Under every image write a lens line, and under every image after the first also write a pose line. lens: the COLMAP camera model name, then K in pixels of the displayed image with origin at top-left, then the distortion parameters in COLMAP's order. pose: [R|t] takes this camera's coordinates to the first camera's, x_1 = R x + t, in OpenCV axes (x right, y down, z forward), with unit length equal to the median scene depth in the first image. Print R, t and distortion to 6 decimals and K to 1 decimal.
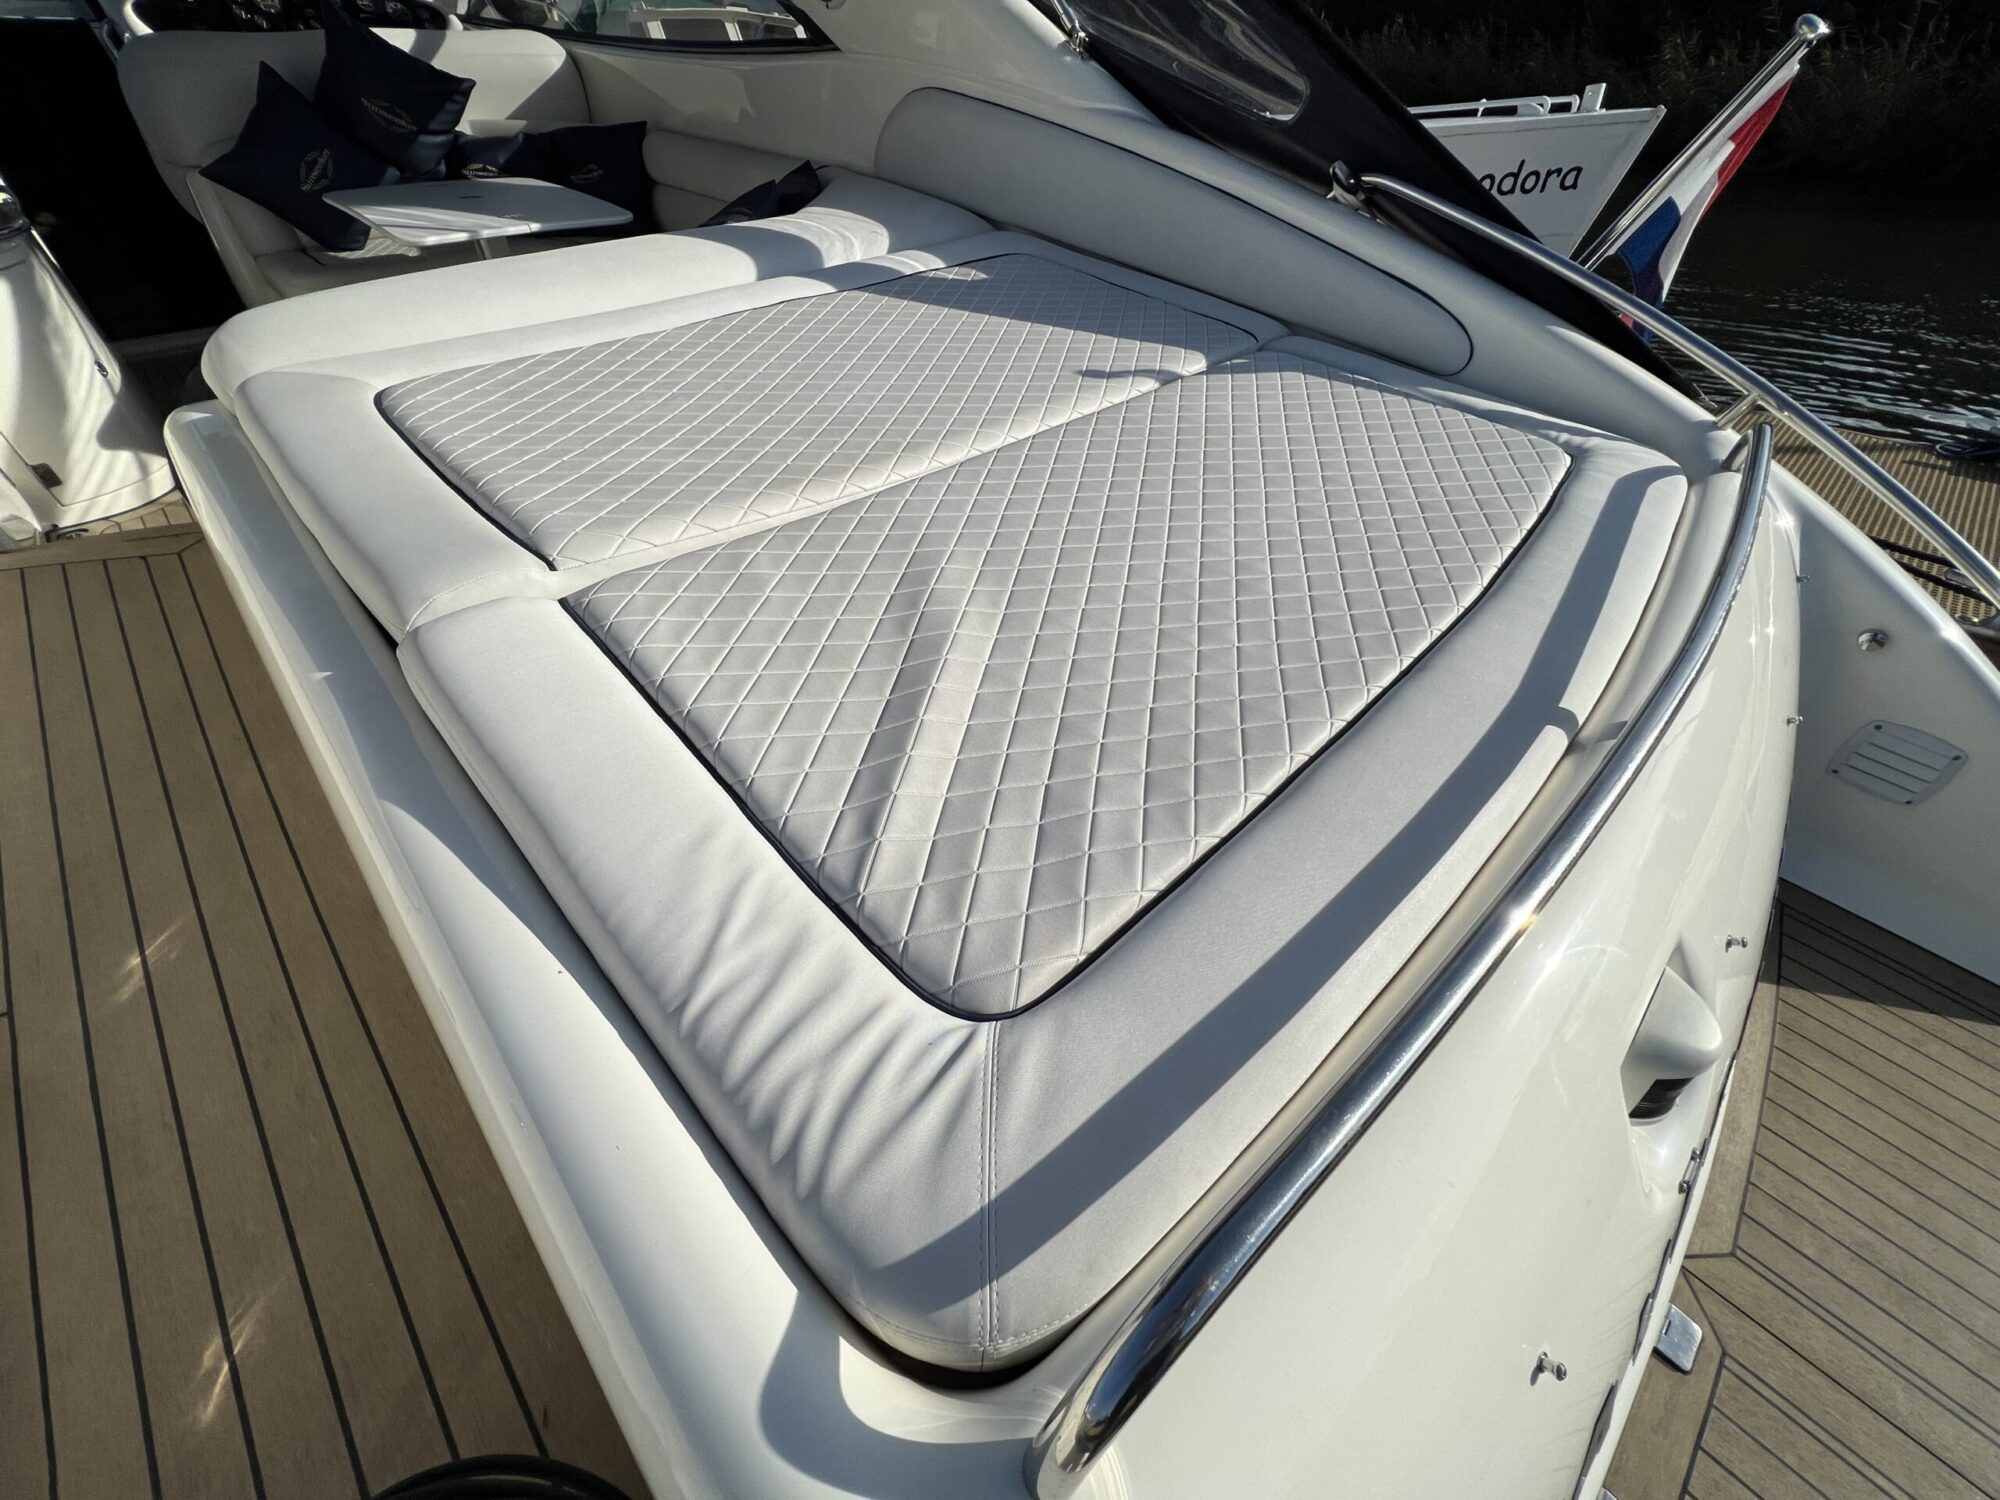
lens RADIAL K [[798.3, 0, 1000.0], [0, 798.3, 750.0], [0, 0, 1]] dist [-0.000657, -0.000313]
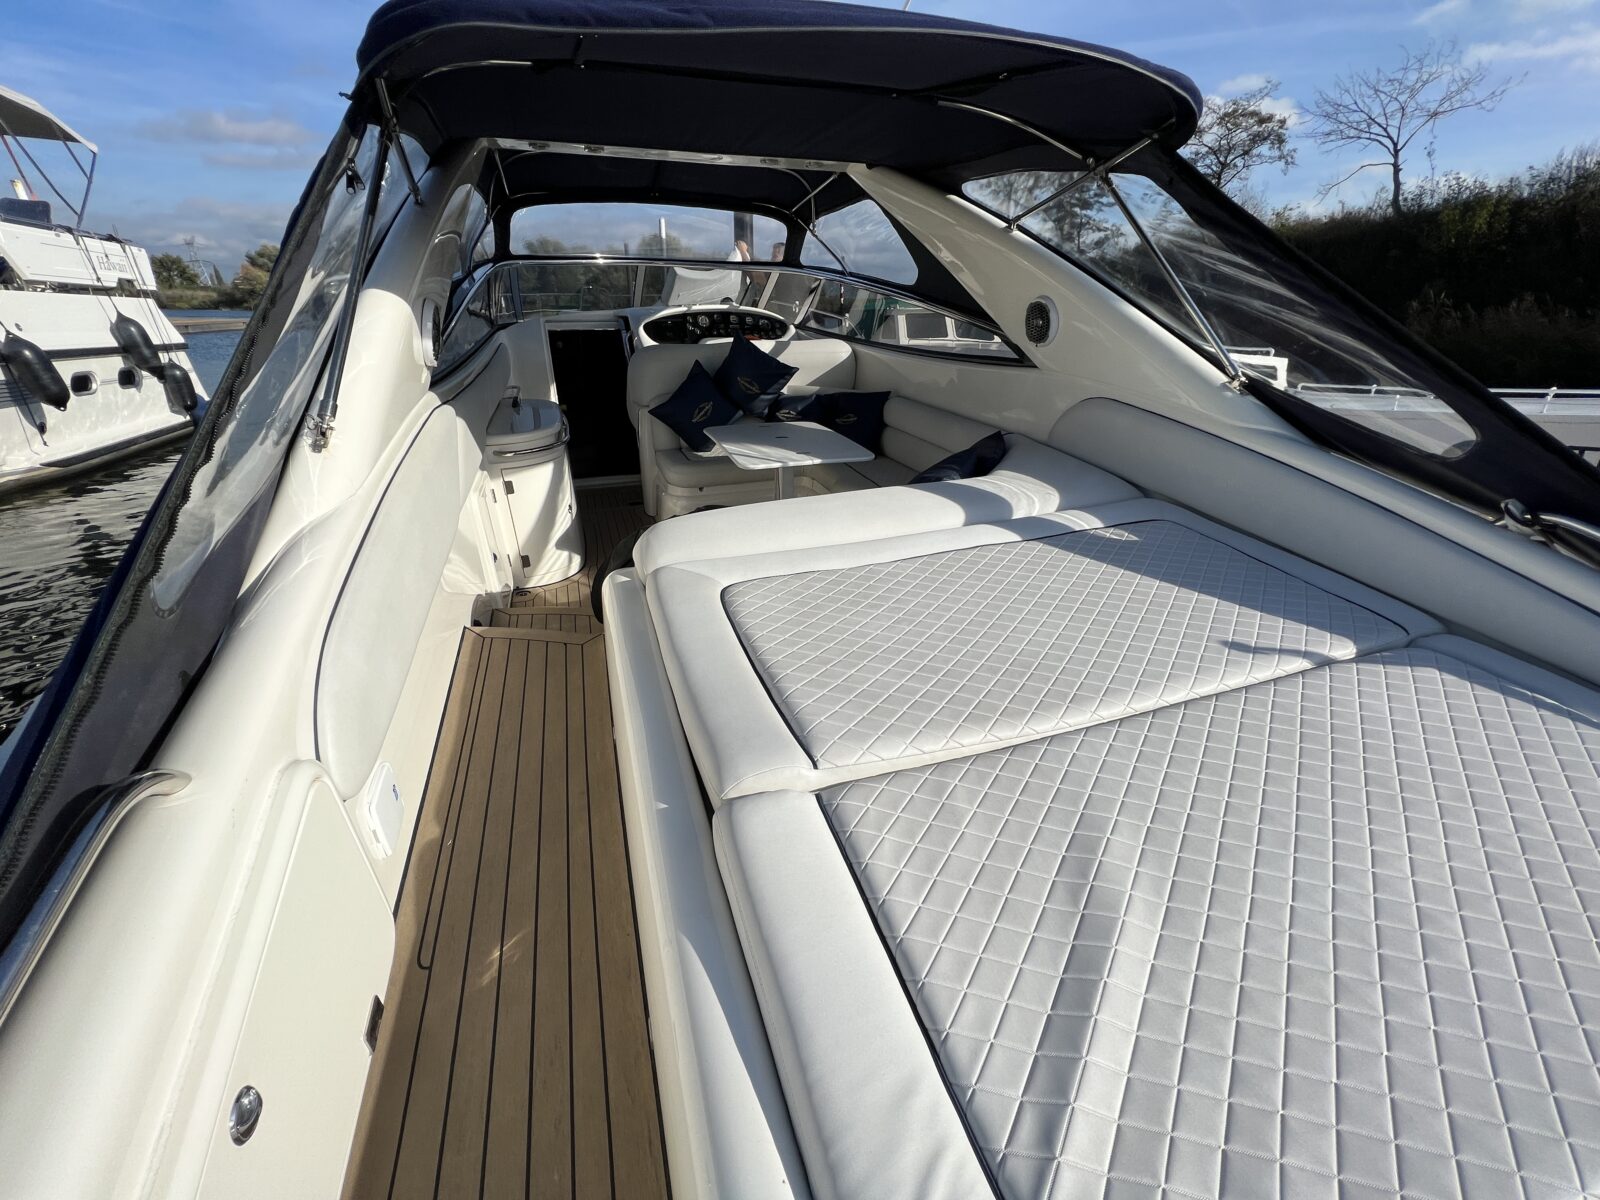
lens RADIAL K [[638.6, 0, 800.0], [0, 638.6, 600.0], [0, 0, 1]] dist [-0.000657, -0.000313]
pose [[0.908148, 0.167089, -0.383860, -0.131028], [-0.271787, 0.932717, -0.237003, -0.149028], [0.318432, 0.319562, 0.892458, -0.074670]]
